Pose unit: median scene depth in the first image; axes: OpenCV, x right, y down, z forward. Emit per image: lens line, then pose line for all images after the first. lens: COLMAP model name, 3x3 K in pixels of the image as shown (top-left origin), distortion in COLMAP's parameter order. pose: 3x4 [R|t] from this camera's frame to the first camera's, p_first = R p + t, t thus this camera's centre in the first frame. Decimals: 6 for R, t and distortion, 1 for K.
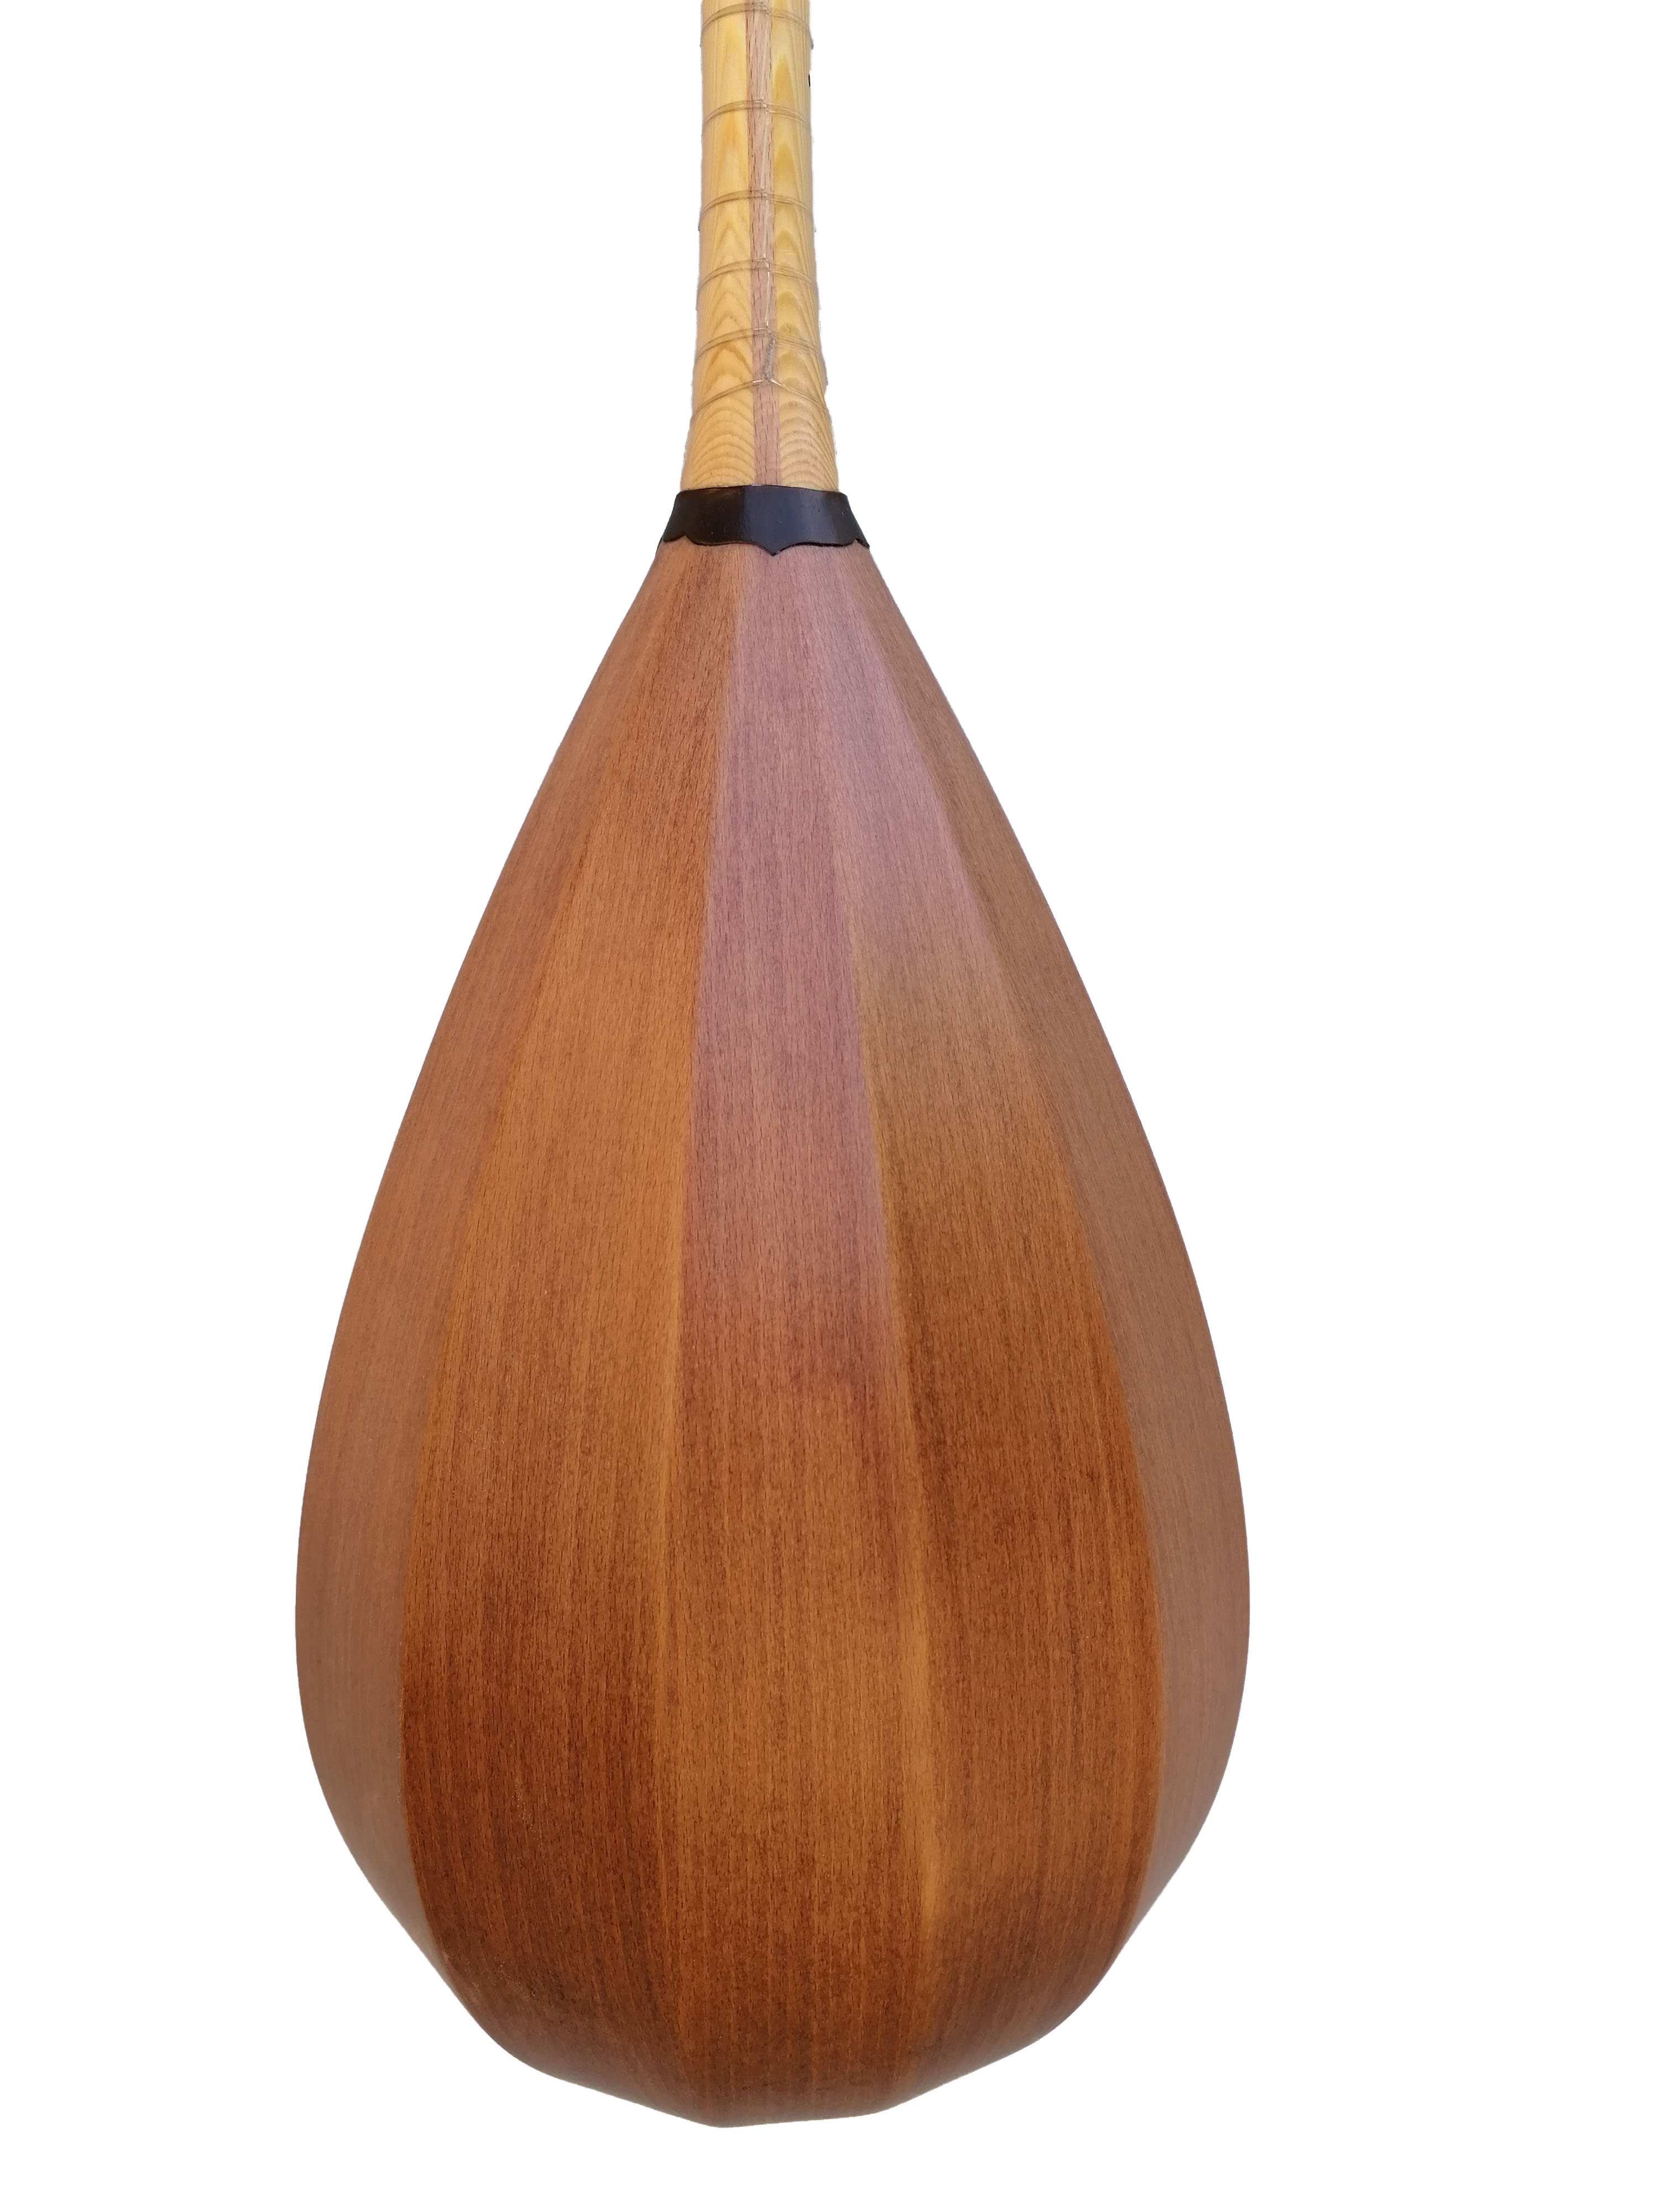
lens RADIAL K [[1551.0, 0, 829.5], [0, 1551.0, 1106.0], [0, 0, 1]] dist [0.091387, -0.142550]
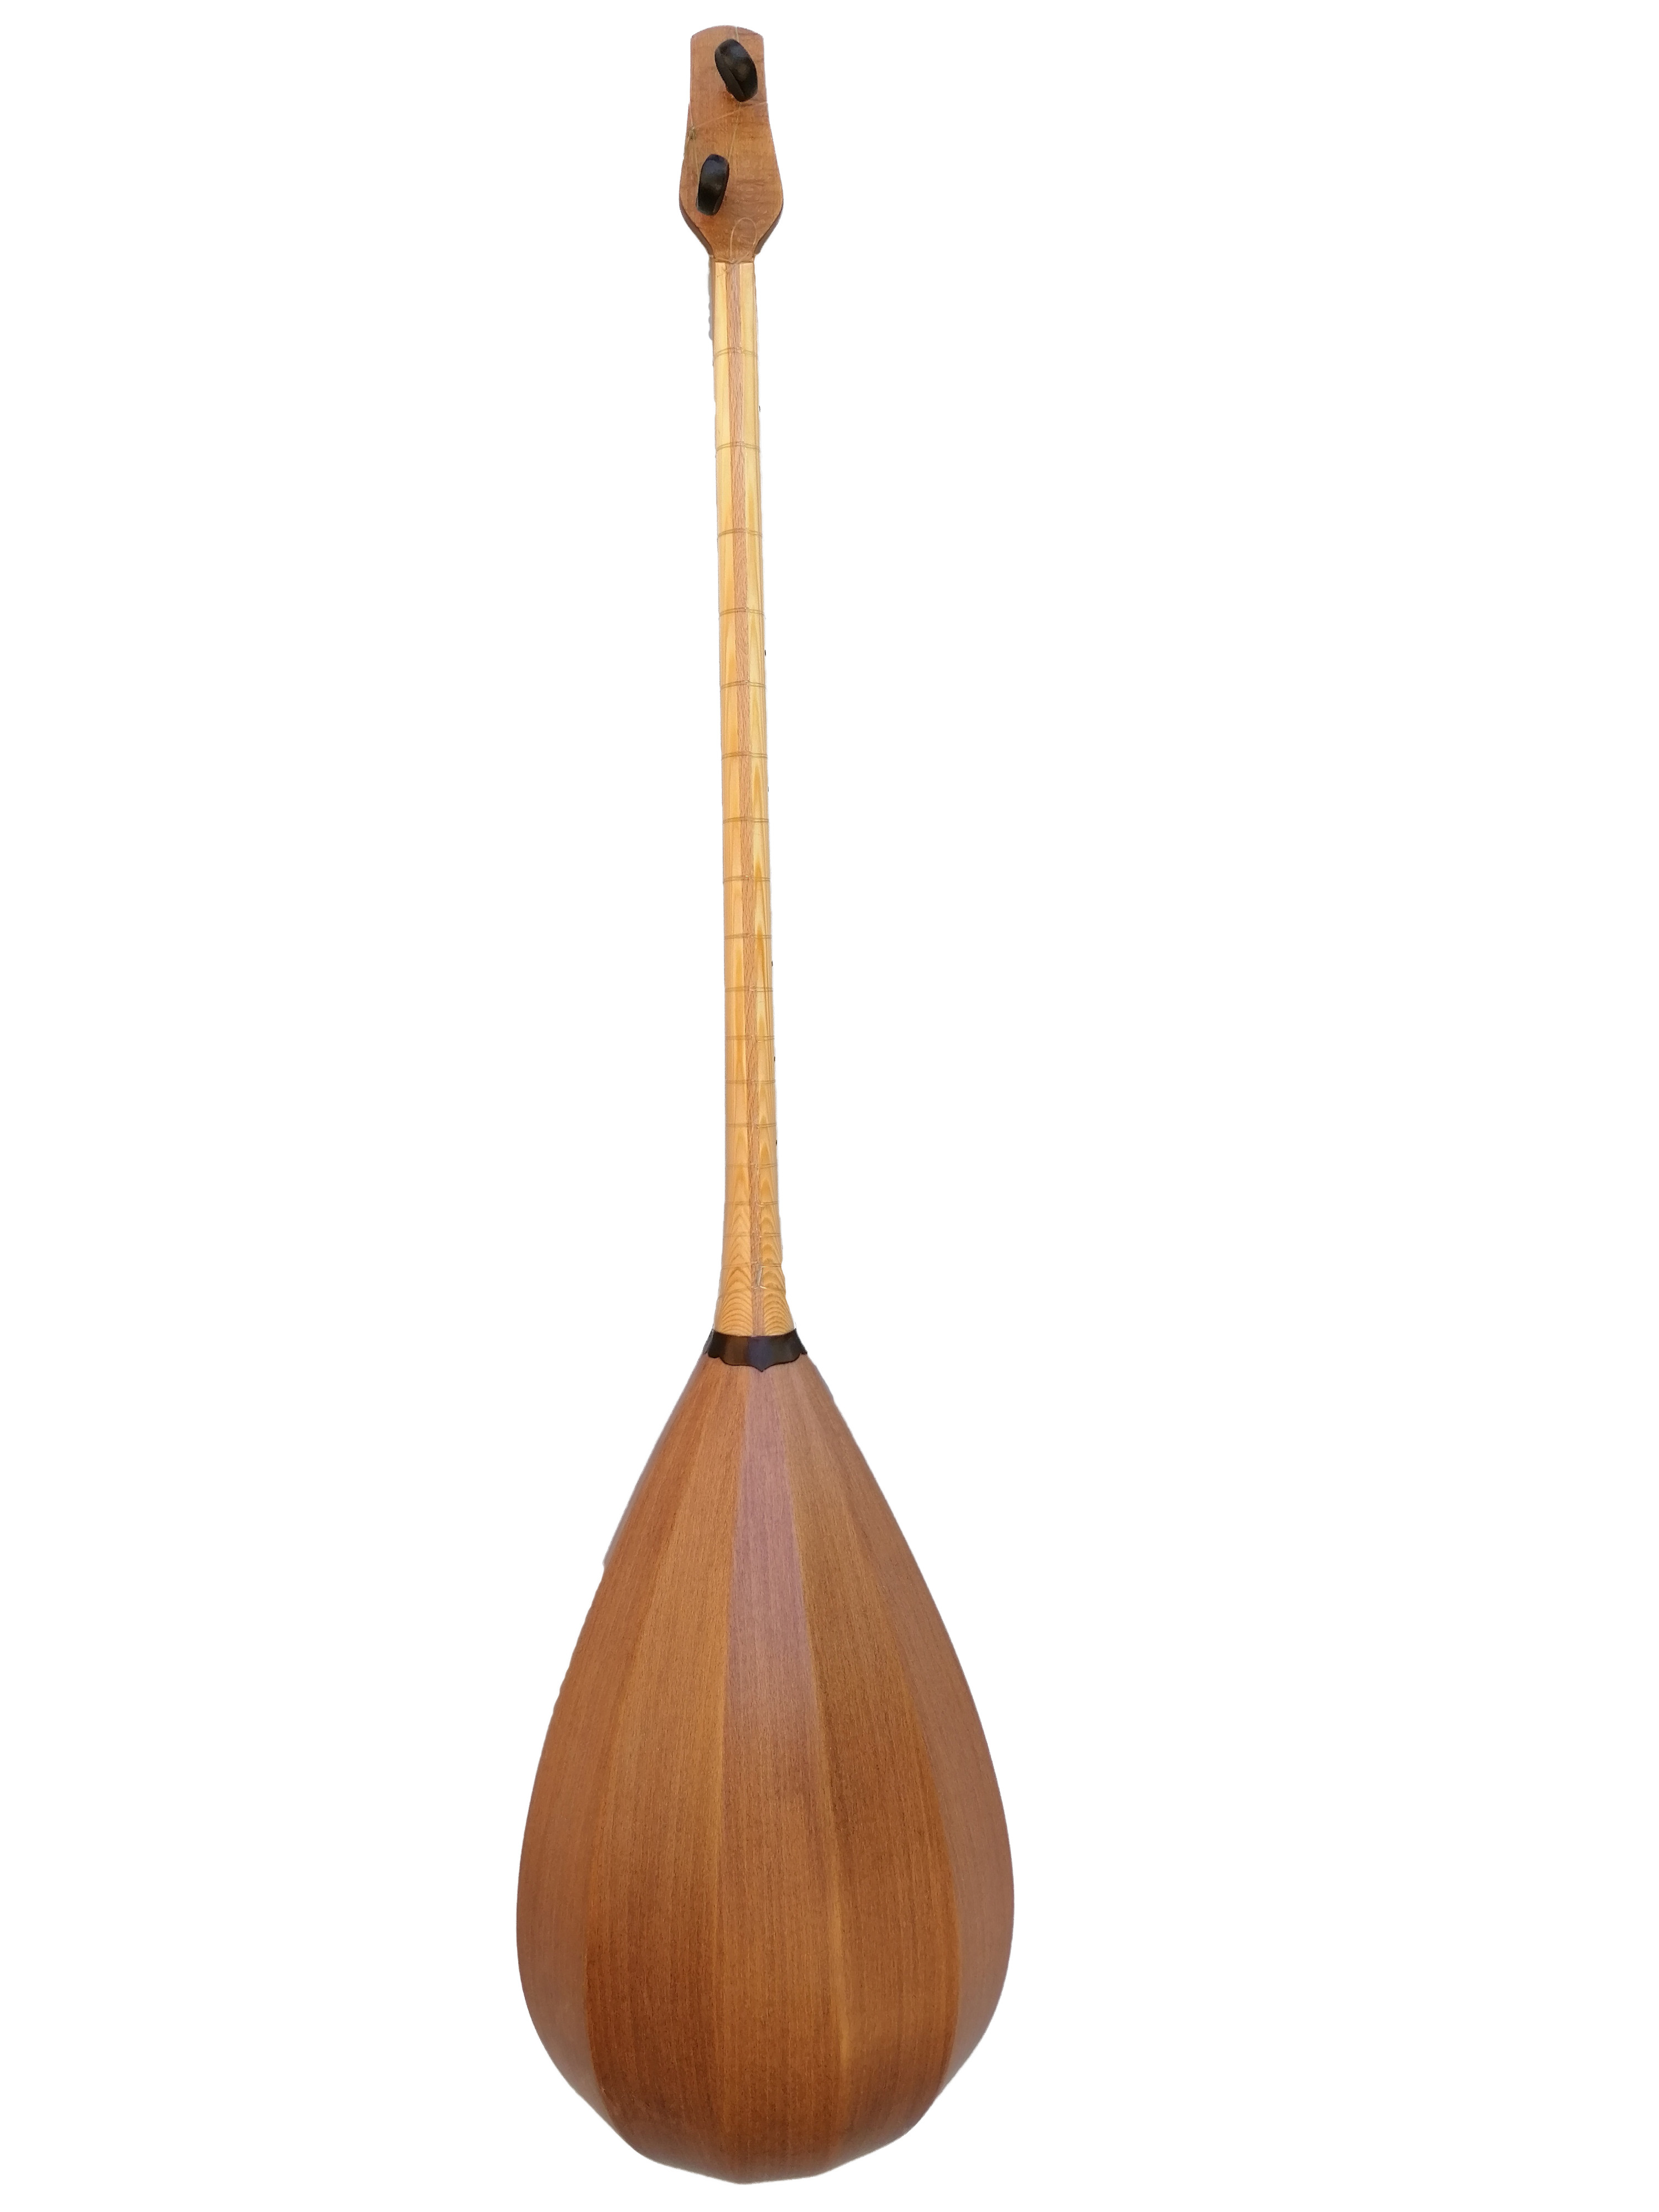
lens RADIAL K [[1551.0, 0, 829.5], [0, 1551.0, 1106.0], [0, 0, 1]] dist [0.091387, -0.142550]
pose [[0.999506, -0.011827, 0.029123, -0.001547], [0.015227, 0.992725, -0.119439, -0.480918], [-0.027499, 0.119823, 0.992414, -1.202329]]
